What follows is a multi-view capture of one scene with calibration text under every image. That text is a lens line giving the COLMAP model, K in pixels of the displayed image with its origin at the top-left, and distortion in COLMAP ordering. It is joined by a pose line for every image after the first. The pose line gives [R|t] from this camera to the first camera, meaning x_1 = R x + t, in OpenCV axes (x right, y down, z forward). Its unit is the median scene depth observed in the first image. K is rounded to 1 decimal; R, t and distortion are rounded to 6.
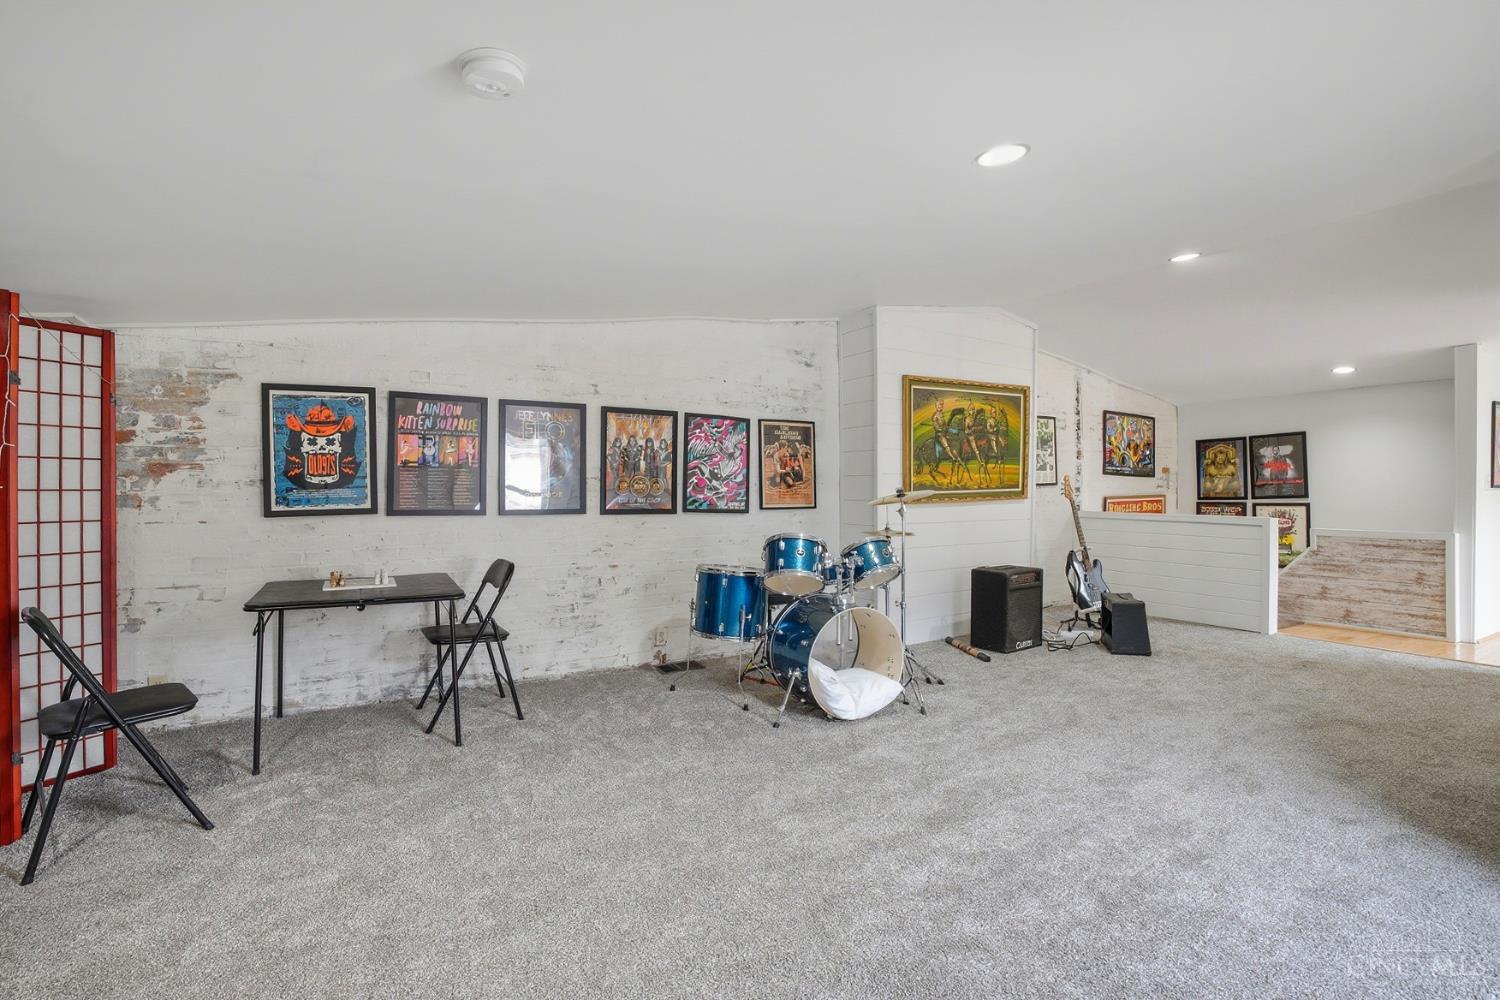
lens RADIAL K [[710.7, 0, 748.5], [0, 710.7, 490.4], [0, 0, 1]] dist [-0.082235, 0.034418]
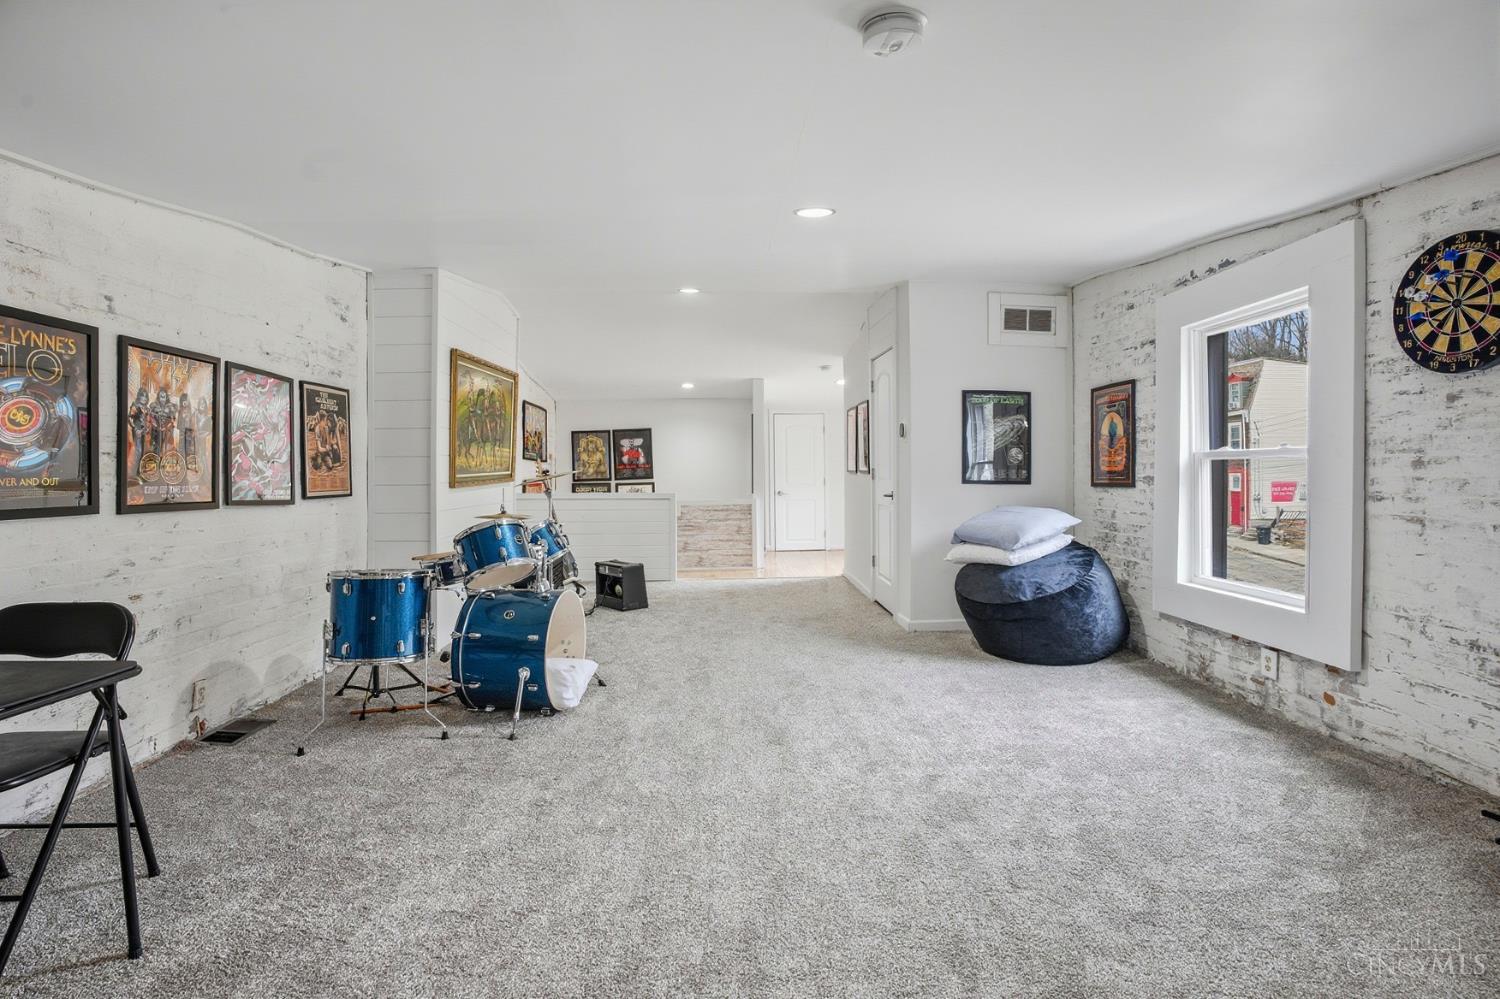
lens RADIAL K [[714.6, 0, 753.8], [0, 714.6, 477.0], [0, 0, 1]] dist [-0.066377, 0.022934]
pose [[0.480424, -0.009621, 0.876984, -0.407308], [0.011220, 0.999925, 0.004823, 0.004874], [-0.876965, 0.007522, 0.480496, 0.216380]]
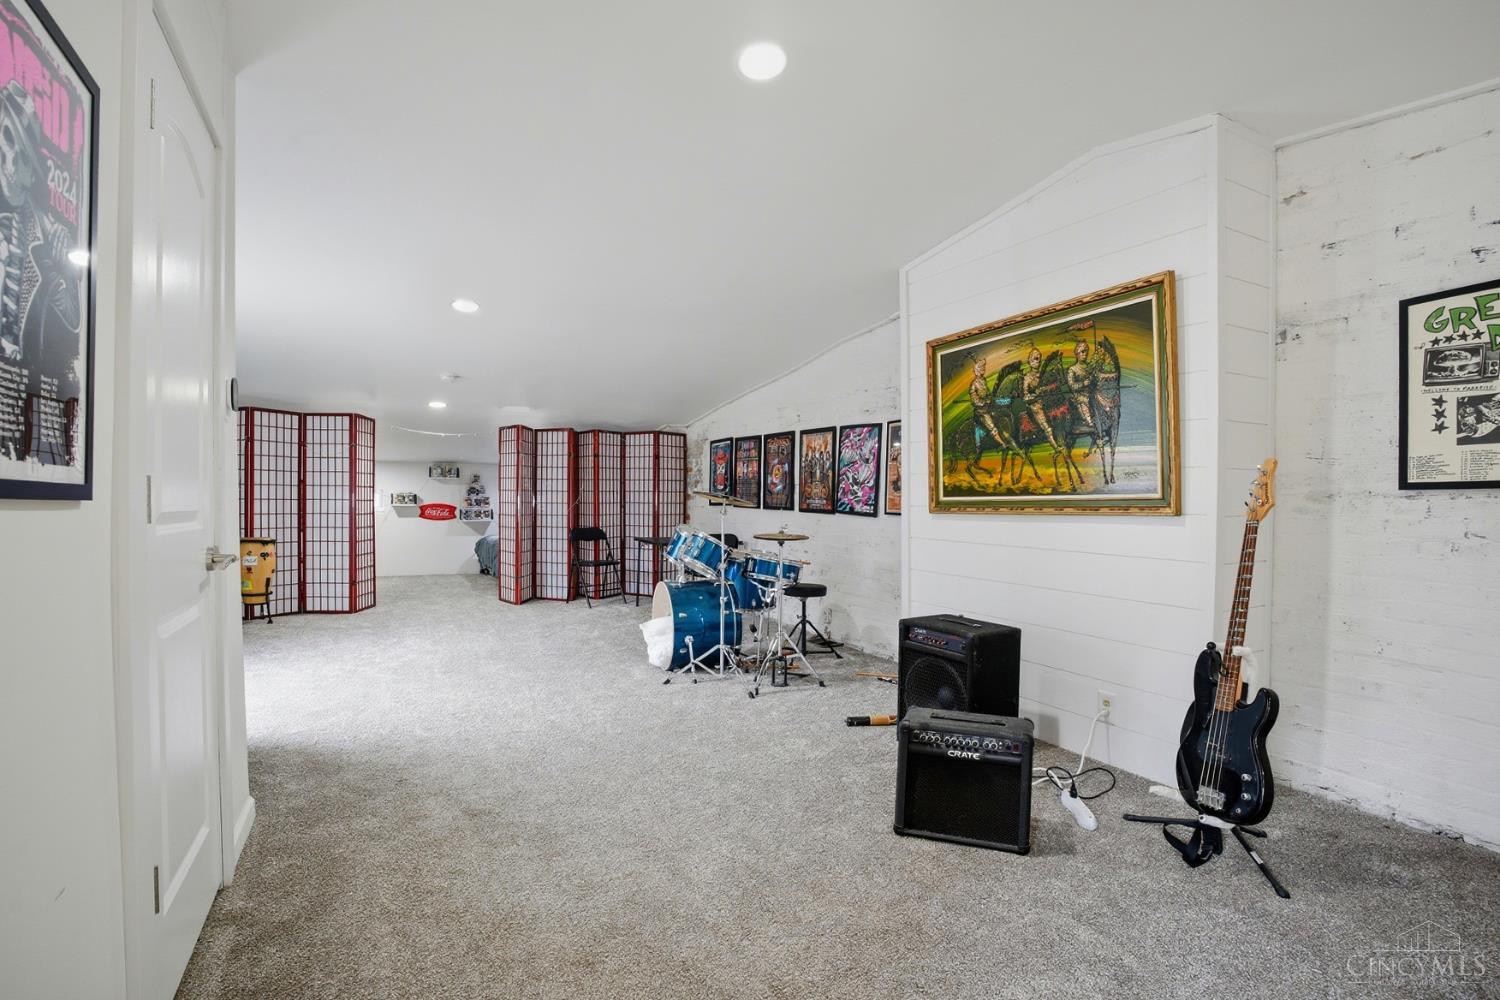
lens RADIAL K [[724.9, 0, 771.1], [0, 724.9, 517.0], [0, 0, 1]] dist [-0.052570, 0.001055]
pose [[-0.045700, 0.029629, -0.998516, 1.022227], [-0.014990, 0.999427, 0.030342, 0.002859], [0.998843, 0.016354, -0.045229, 0.887380]]
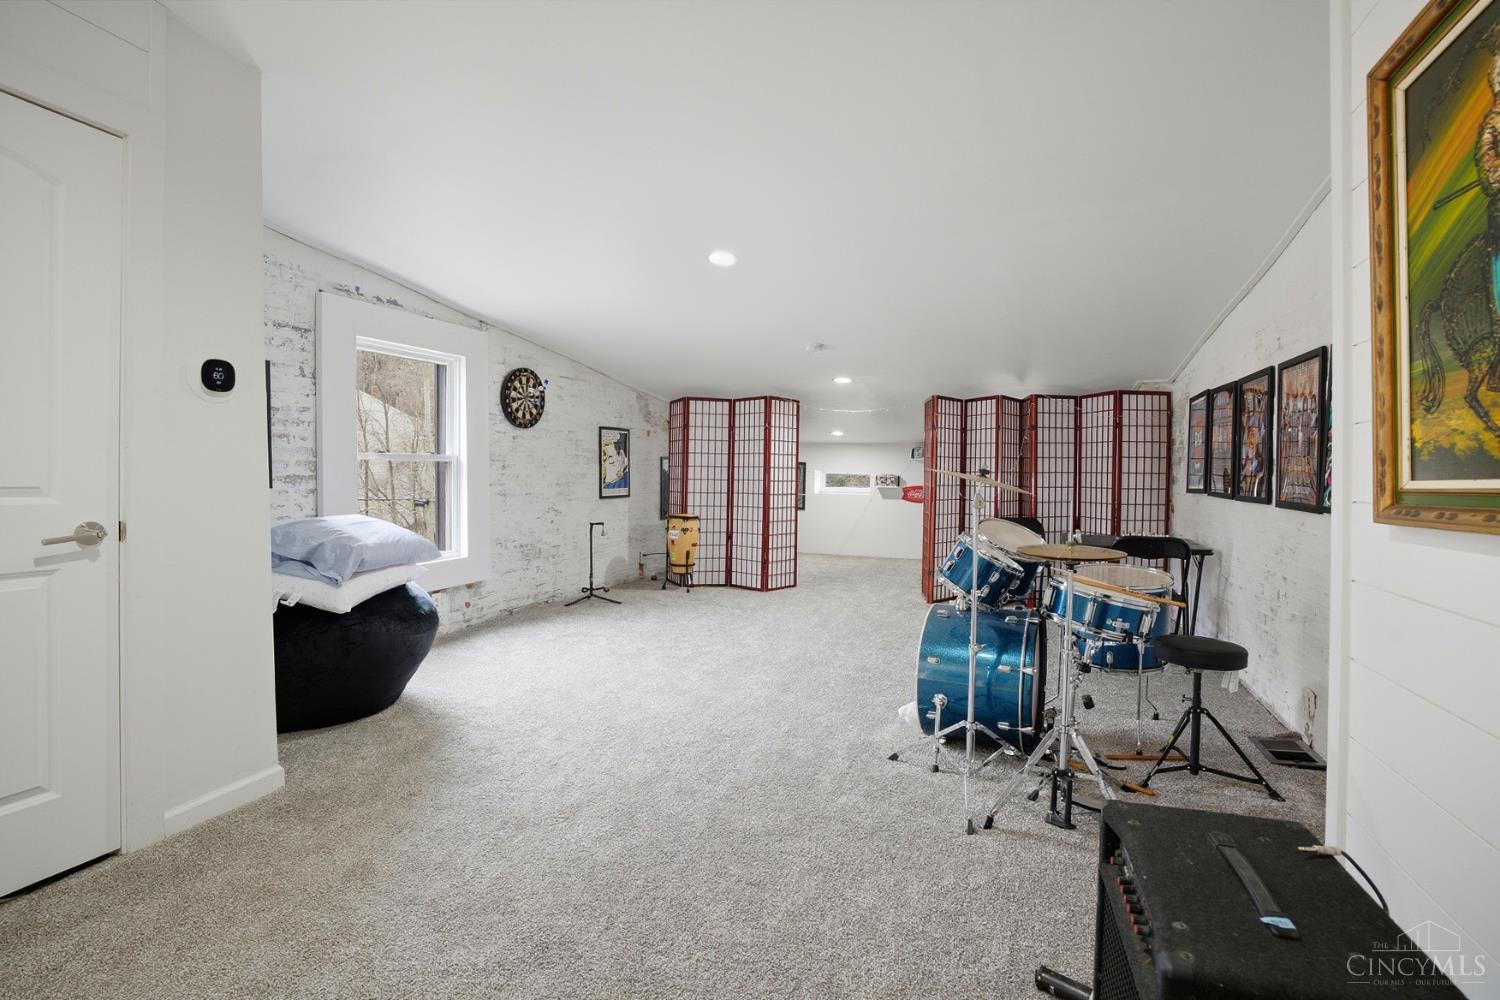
lens RADIAL K [[710.7, 0, 748.5], [0, 710.7, 490.4], [0, 0, 1]] dist [-0.082235, 0.034418]
pose [[-0.791045, 0.007808, -0.611708, 0.605093], [-0.012955, 0.999481, 0.029510, 0.001905], [0.611620, 0.031269, -0.790533, 1.087025]]
